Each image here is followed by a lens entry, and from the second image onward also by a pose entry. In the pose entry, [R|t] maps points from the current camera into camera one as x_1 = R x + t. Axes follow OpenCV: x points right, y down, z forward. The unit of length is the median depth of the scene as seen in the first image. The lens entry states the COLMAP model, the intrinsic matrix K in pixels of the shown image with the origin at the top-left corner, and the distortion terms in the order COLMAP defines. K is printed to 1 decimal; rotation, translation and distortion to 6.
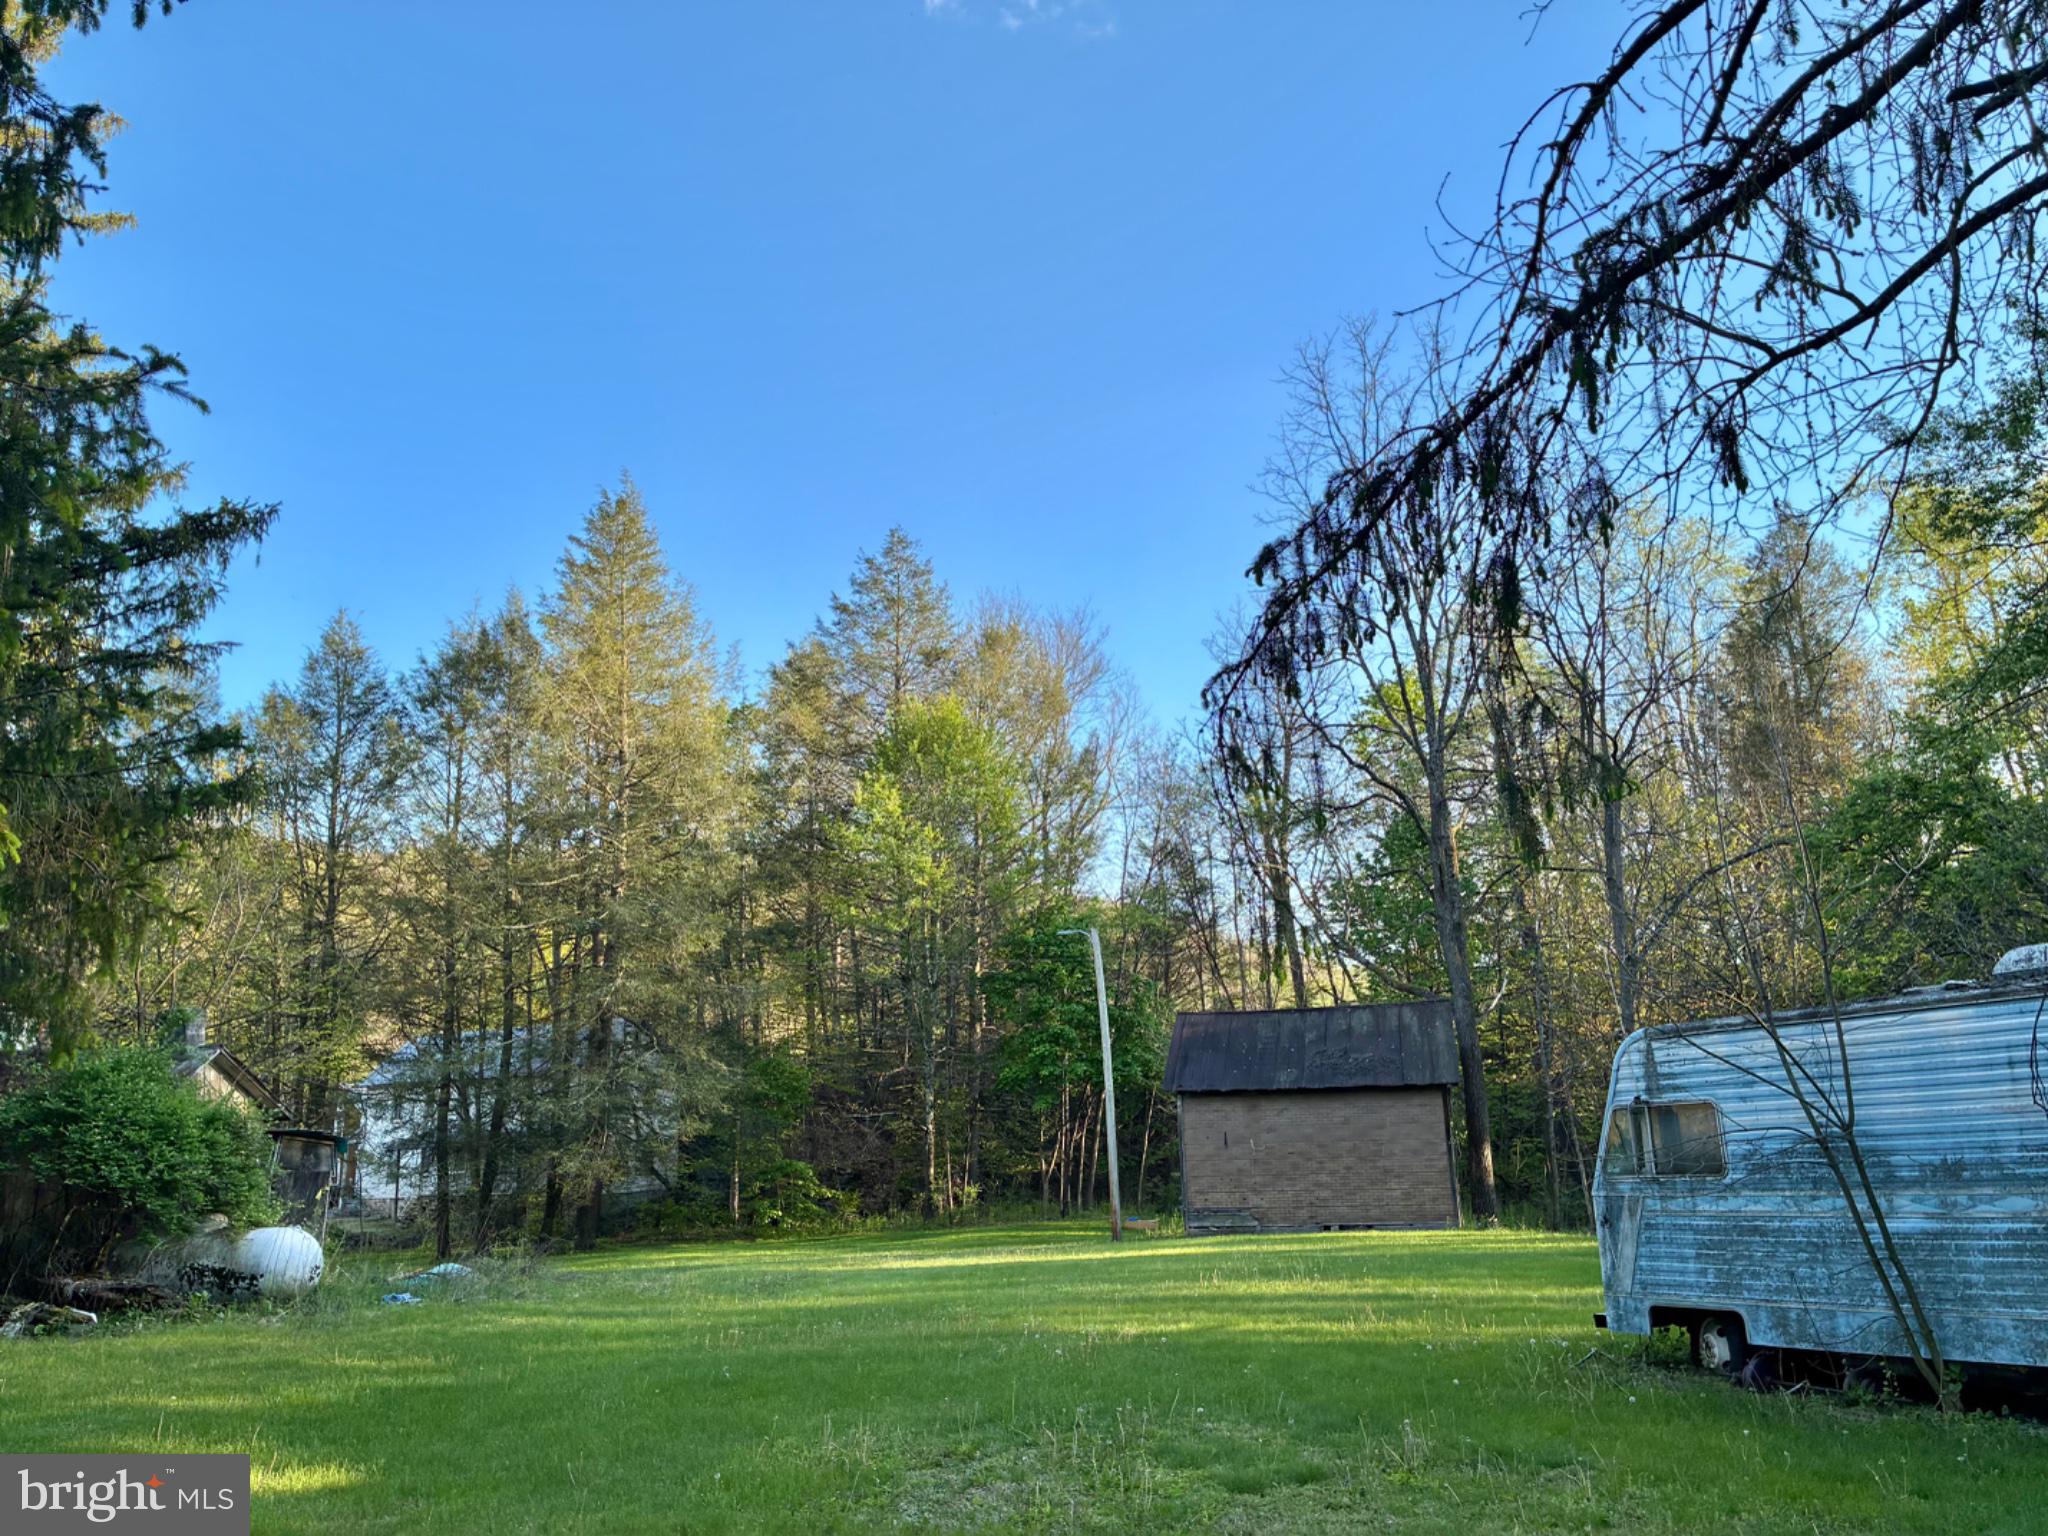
lens RADIAL K [[1570.9, 0, 1024.0], [0, 1570.9, 768.0], [0, 0, 1]] dist [-0.004135, -0.002552]
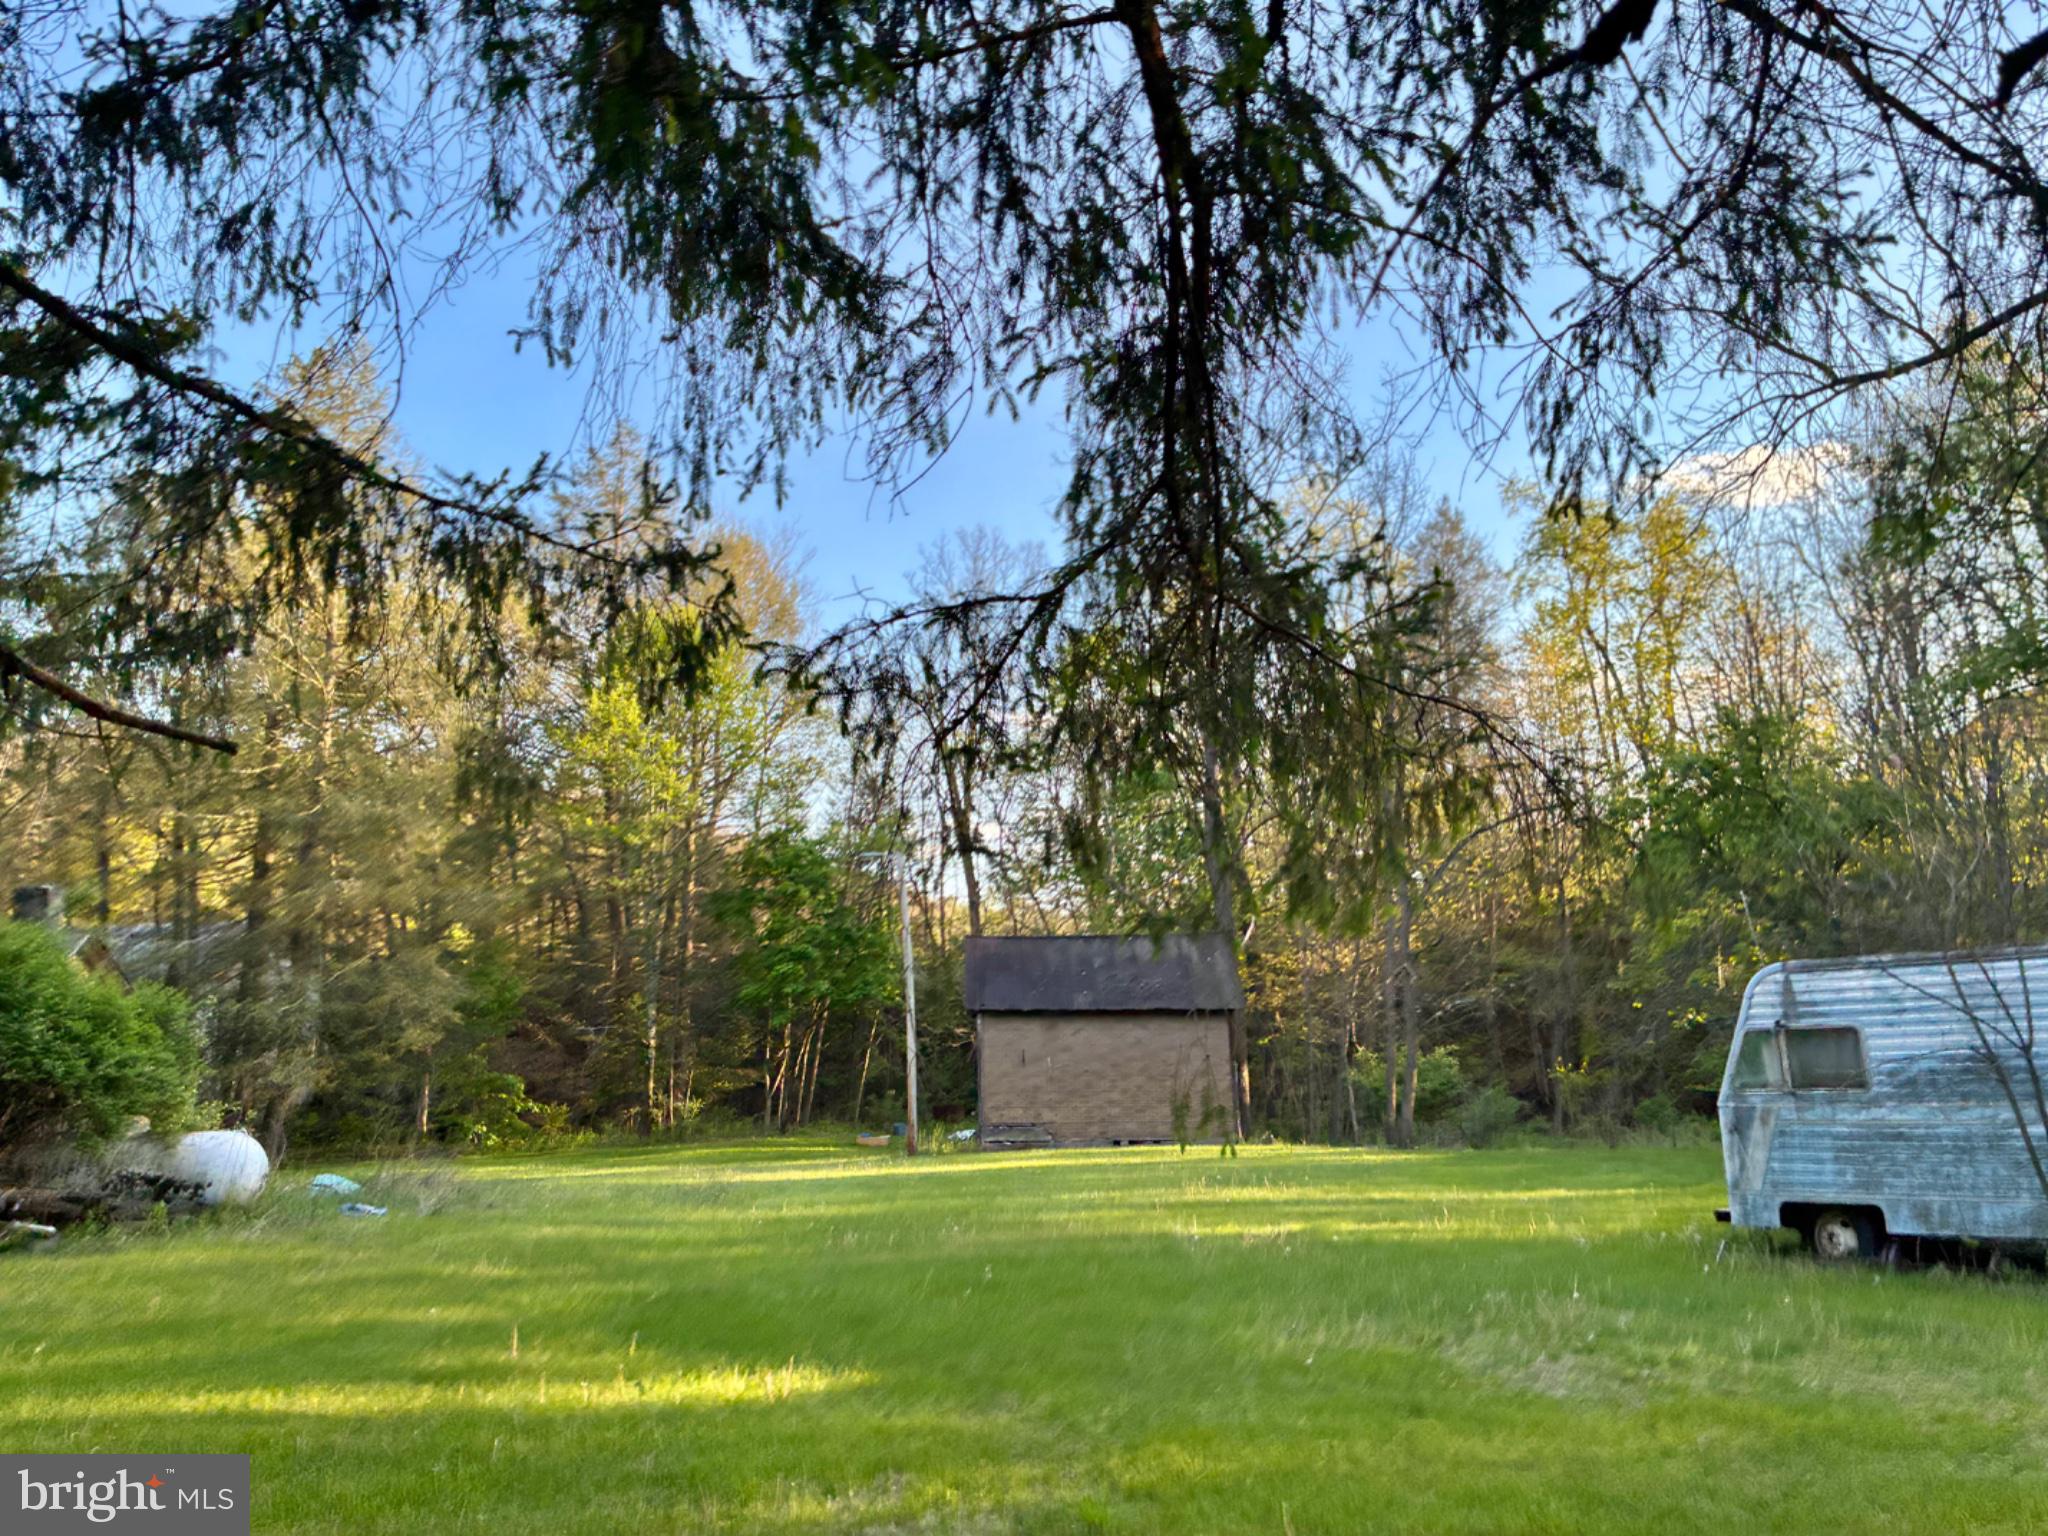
lens RADIAL K [[1549.8, 0, 1019.5], [0, 1549.8, 760.5], [0, 0, 1]] dist [0.034101, -0.066458]
pose [[0.964919, 0.067767, 0.253650, -0.280203], [-0.077888, 0.996509, 0.030059, 0.019634], [-0.250728, -0.048761, 0.966829, 0.037020]]
